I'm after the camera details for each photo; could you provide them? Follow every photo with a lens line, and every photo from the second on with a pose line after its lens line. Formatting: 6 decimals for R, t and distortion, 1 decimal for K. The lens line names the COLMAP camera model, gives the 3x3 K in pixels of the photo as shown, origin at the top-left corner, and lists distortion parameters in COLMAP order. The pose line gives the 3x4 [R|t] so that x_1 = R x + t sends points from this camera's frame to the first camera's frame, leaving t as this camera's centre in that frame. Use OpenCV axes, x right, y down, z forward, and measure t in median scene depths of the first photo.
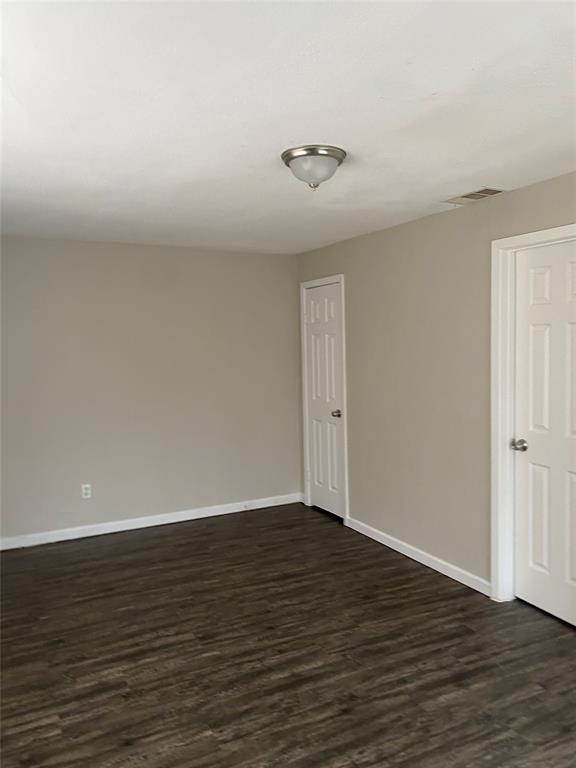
lens RADIAL K [[584.1, 0, 293.8], [0, 584.1, 380.4], [0, 0, 1]] dist [0.002315, -0.002597]
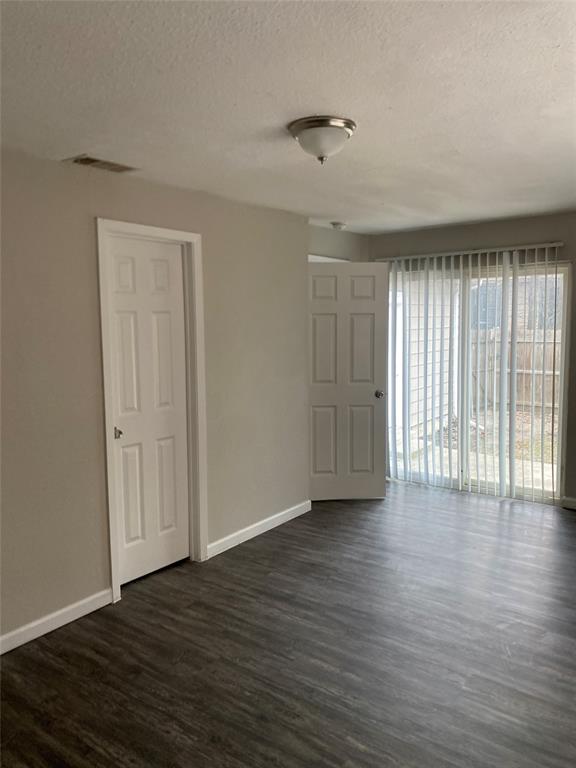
lens RADIAL K [[584.1, 0, 296.0], [0, 584.1, 386.3], [0, 0, 1]] dist [0.002315, -0.002597]
pose [[-0.430183, -0.076012, 0.899536, -0.662514], [0.089528, 0.987944, 0.126297, -0.069118], [-0.898291, 0.134865, -0.418191, 1.180265]]
